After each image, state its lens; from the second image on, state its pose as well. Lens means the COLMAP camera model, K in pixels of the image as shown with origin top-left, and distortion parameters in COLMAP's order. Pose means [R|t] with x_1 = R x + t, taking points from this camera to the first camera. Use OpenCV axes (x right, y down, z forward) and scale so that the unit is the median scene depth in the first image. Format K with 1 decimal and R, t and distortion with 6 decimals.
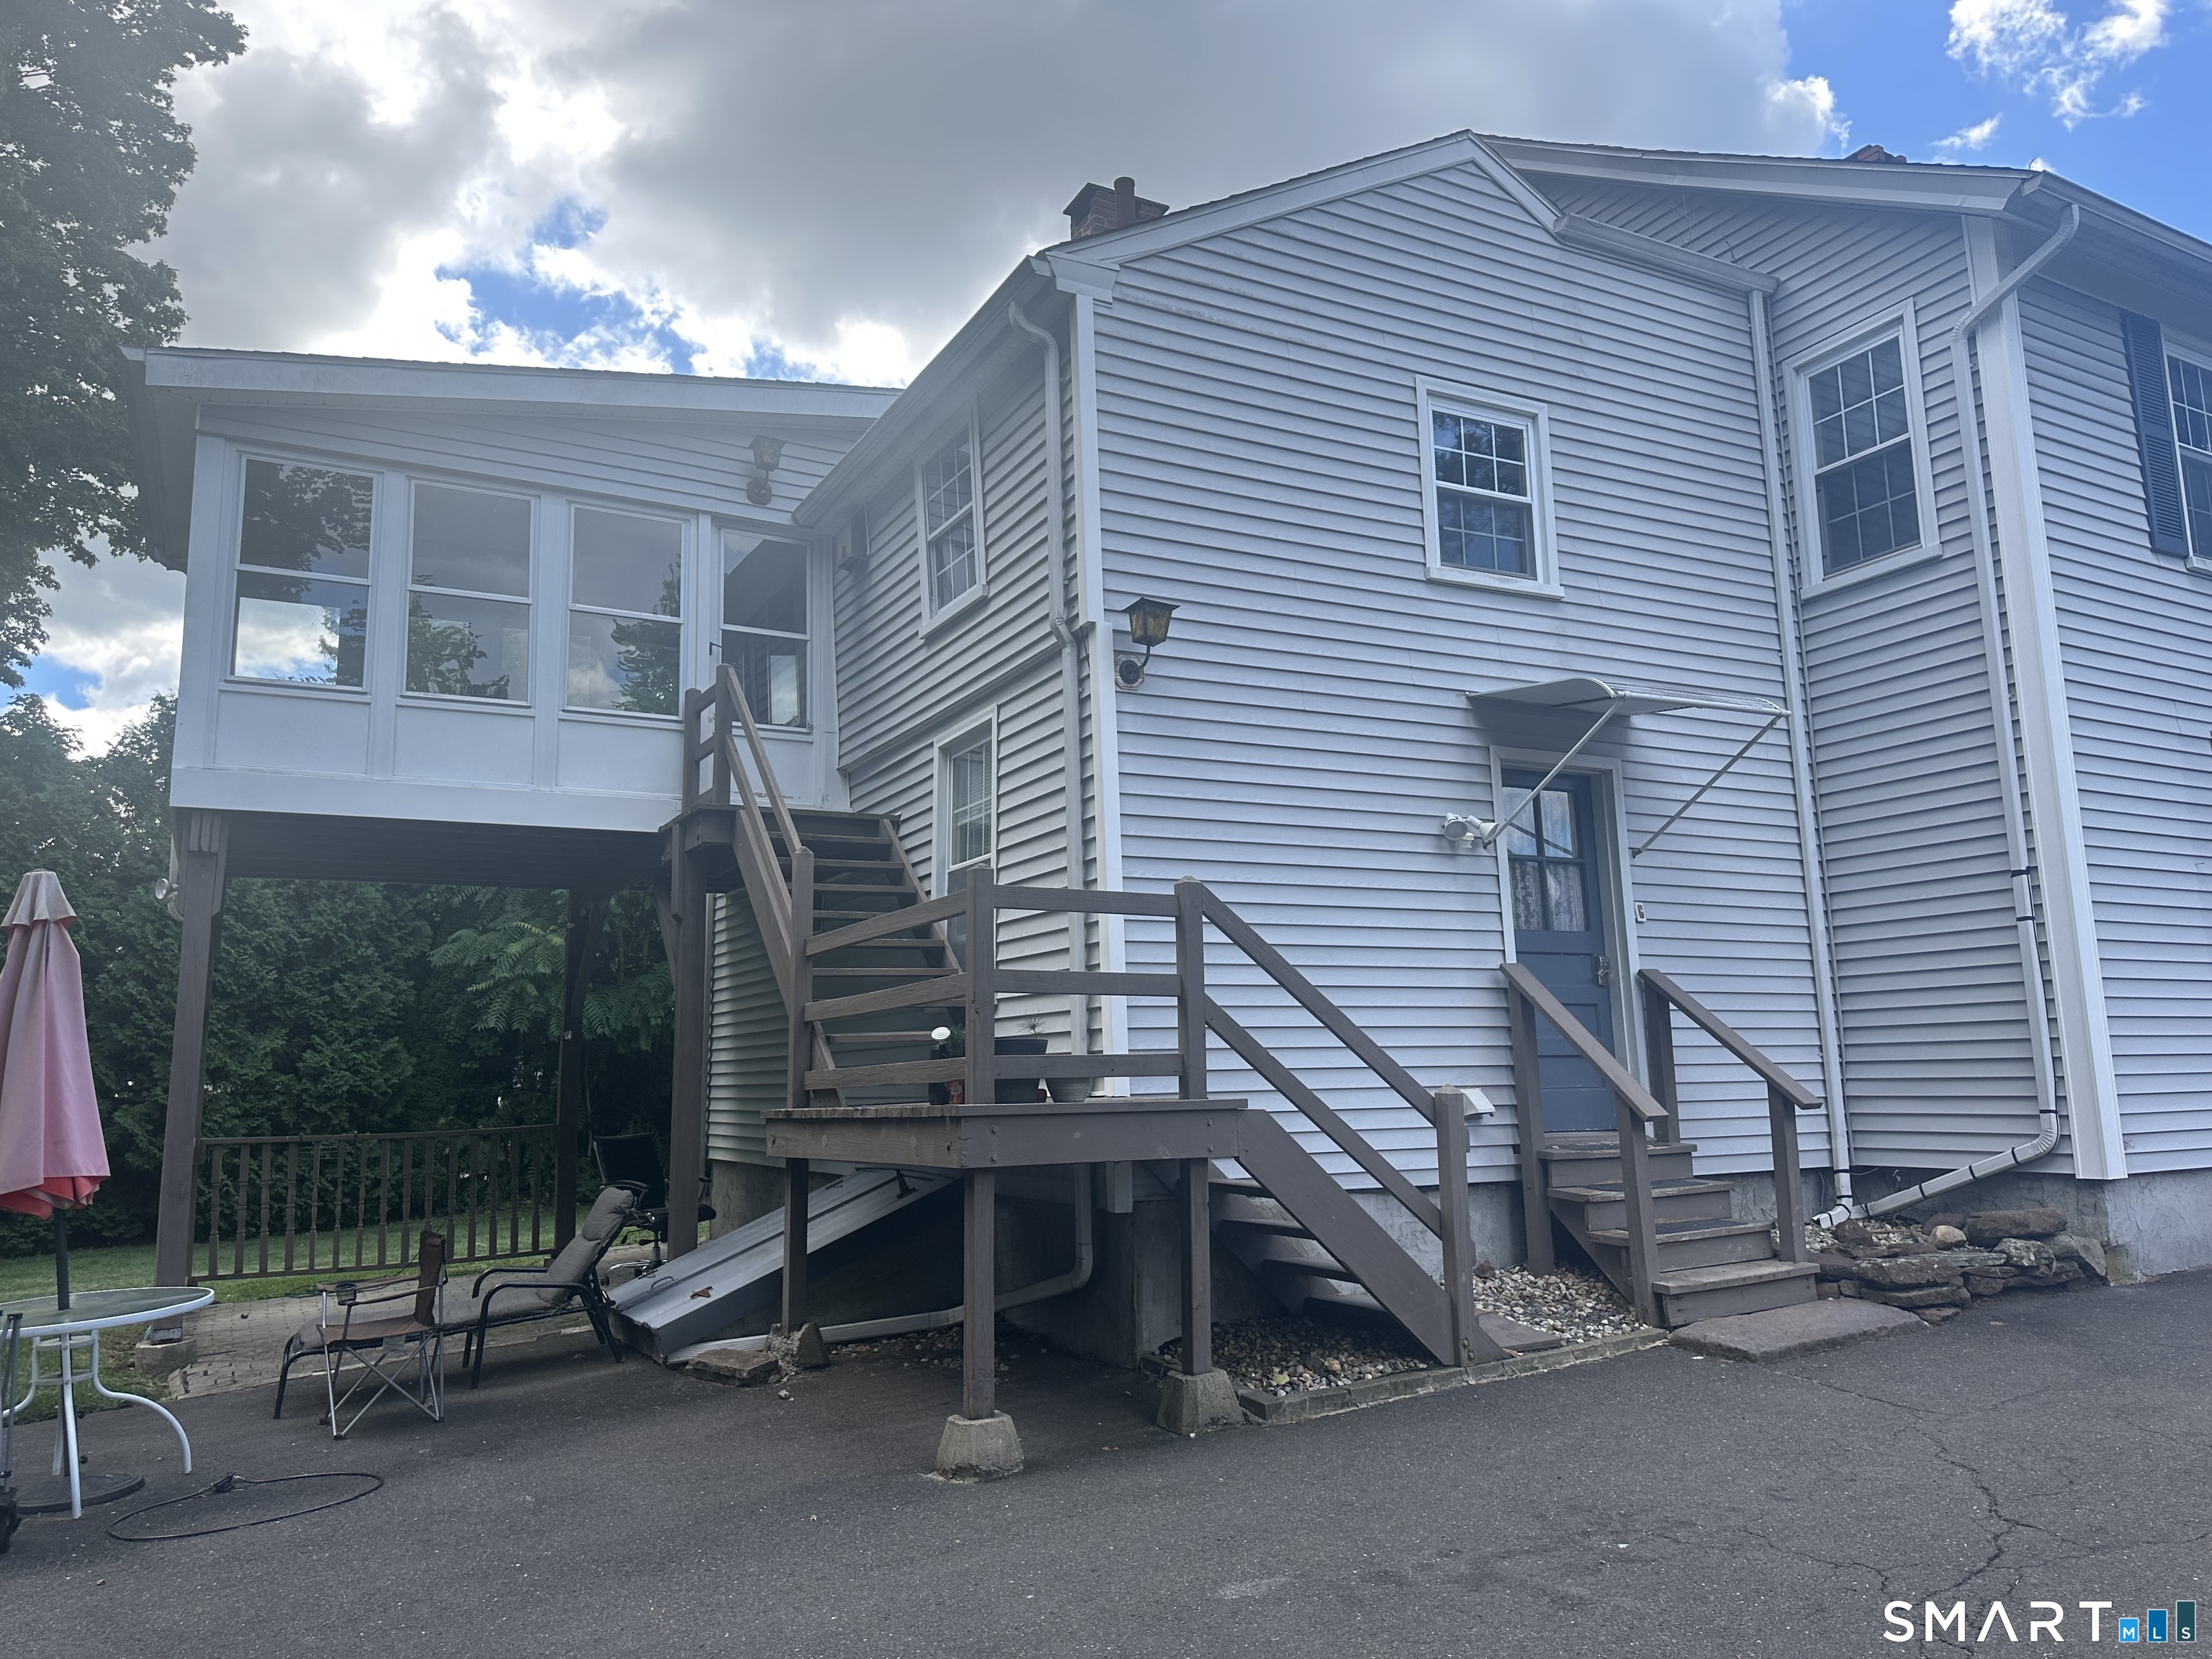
lens RADIAL K [[1571.1, 0, 1106.0], [0, 1571.1, 829.5], [0, 0, 1]] dist [0.009393, 0.000982]
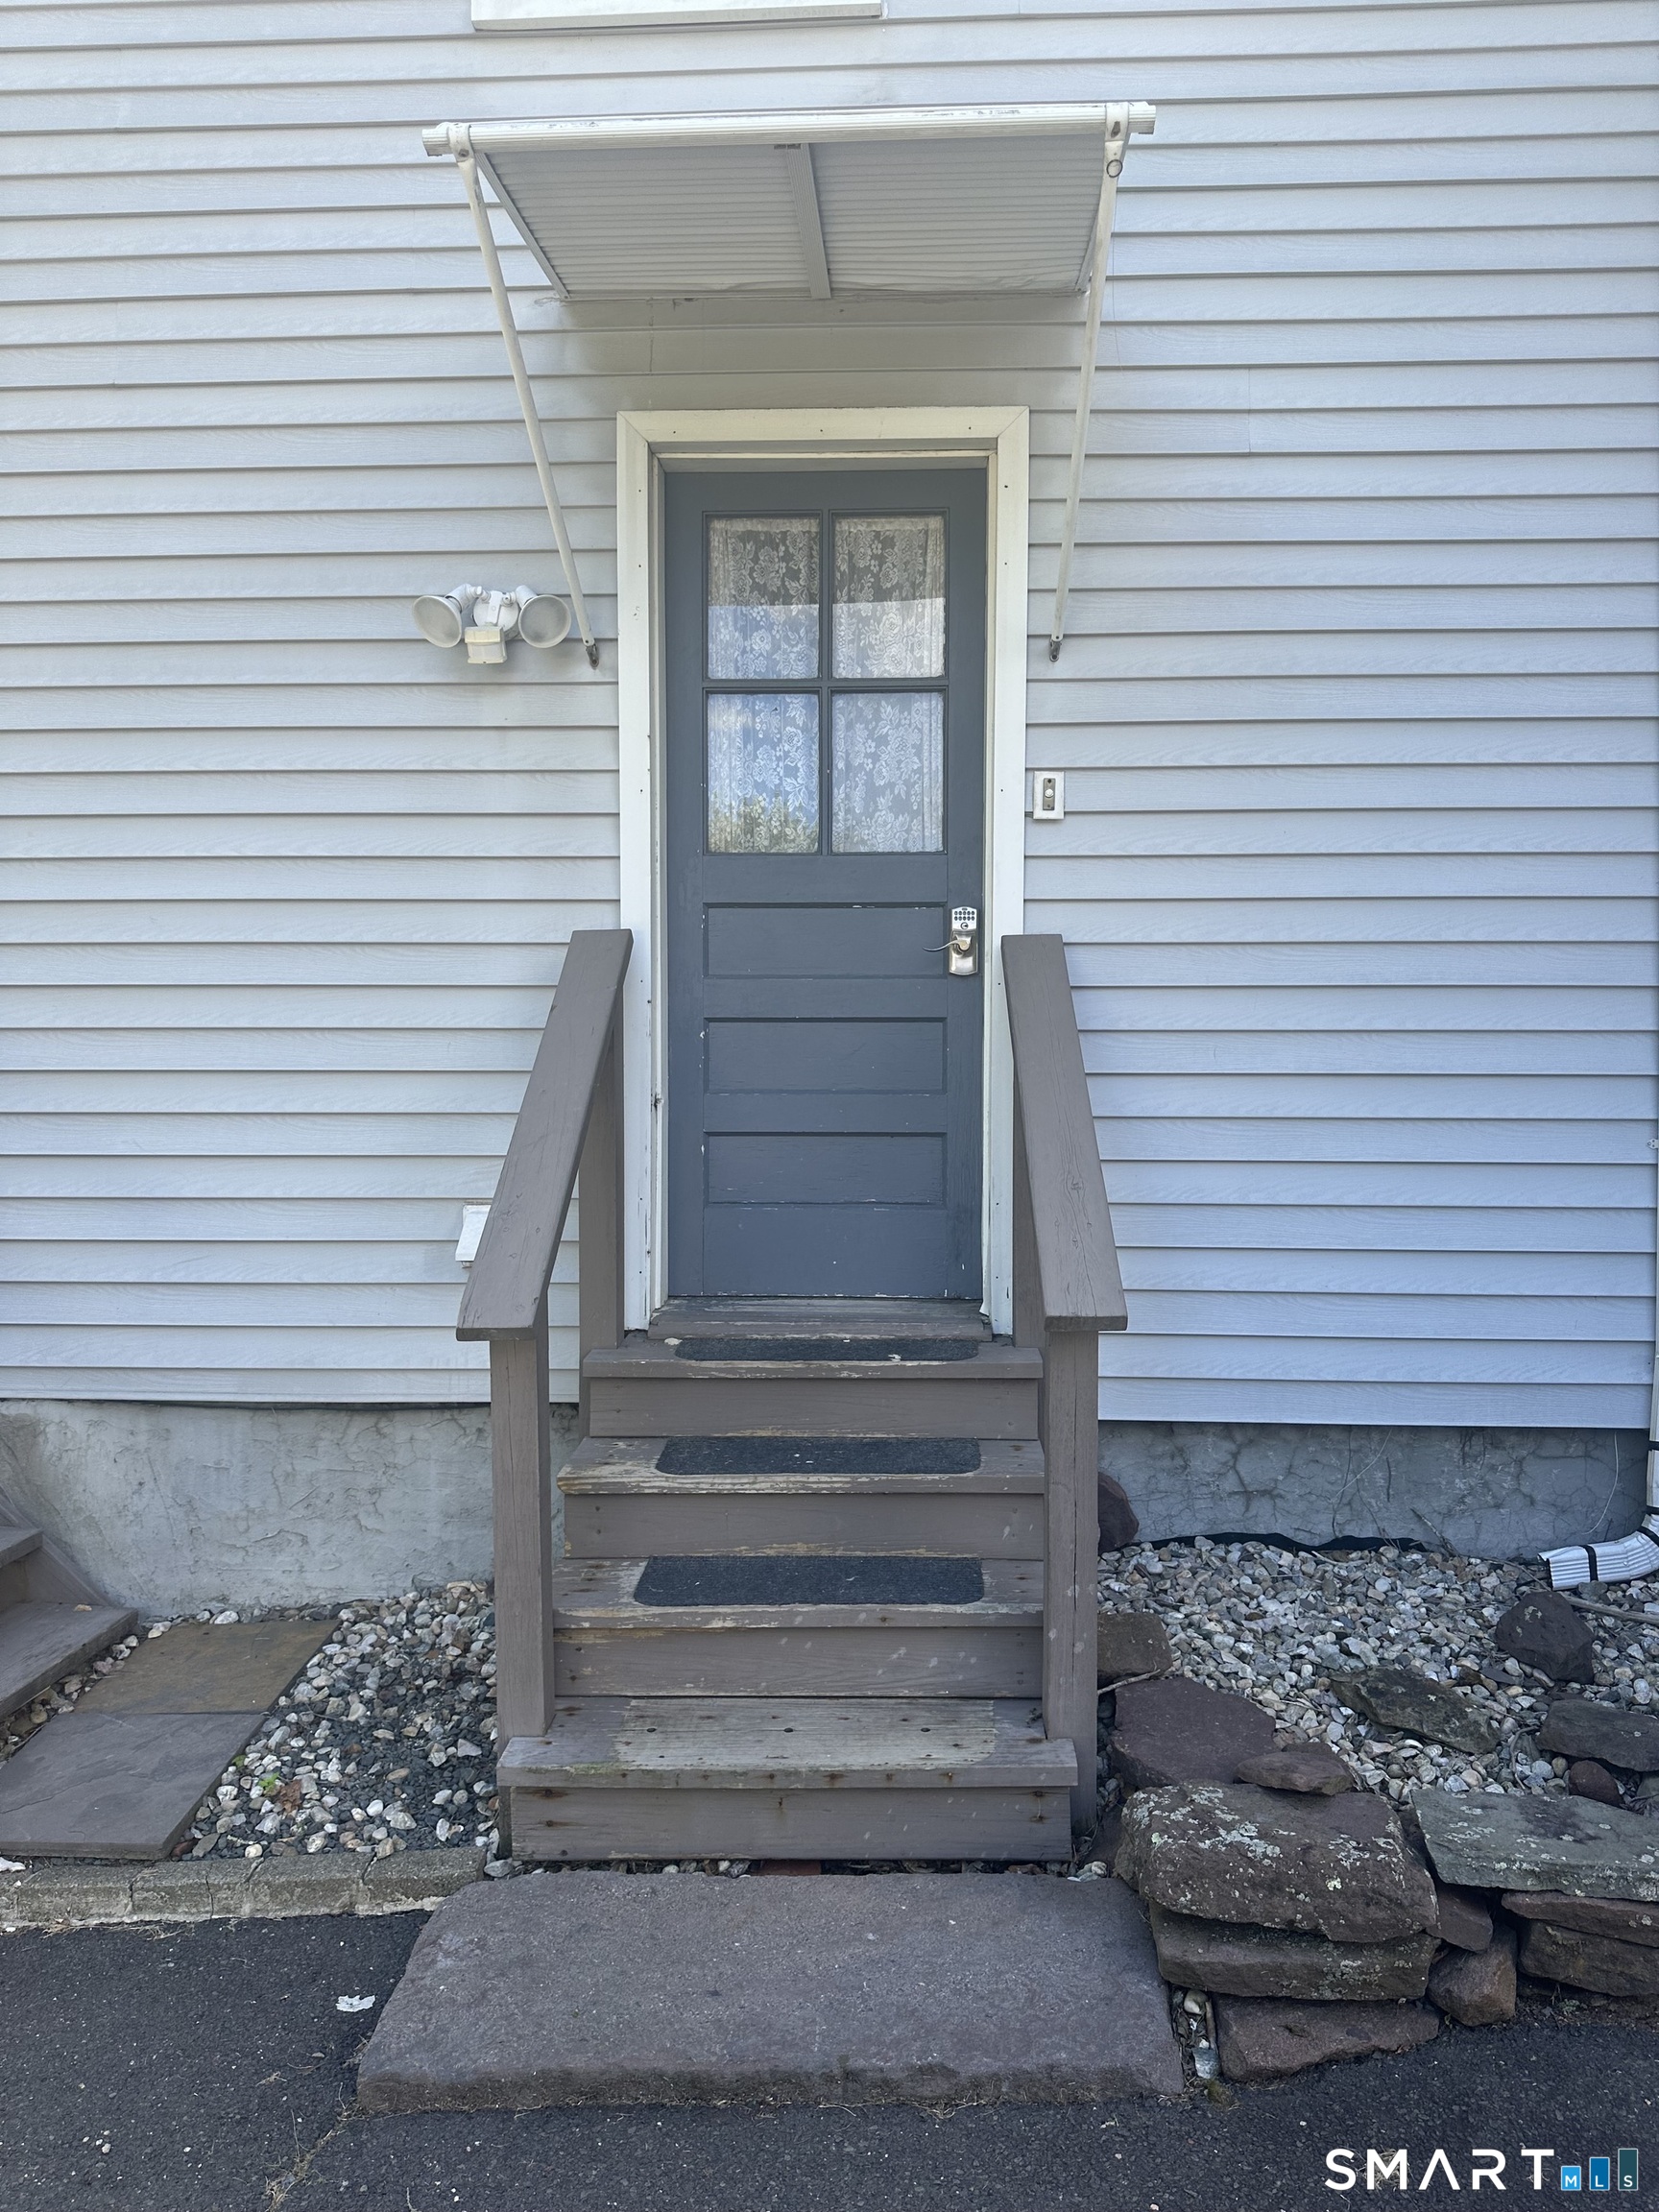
lens RADIAL K [[1571.1, 0, 829.5], [0, 1571.1, 1106.0], [0, 0, 1]] dist [0.009393, 0.000982]
pose [[0.859049, 0.039737, -0.510348, 0.547073], [0.059358, 0.982524, 0.176416, 0.062148], [0.508440, -0.181843, 0.841678, 0.662605]]
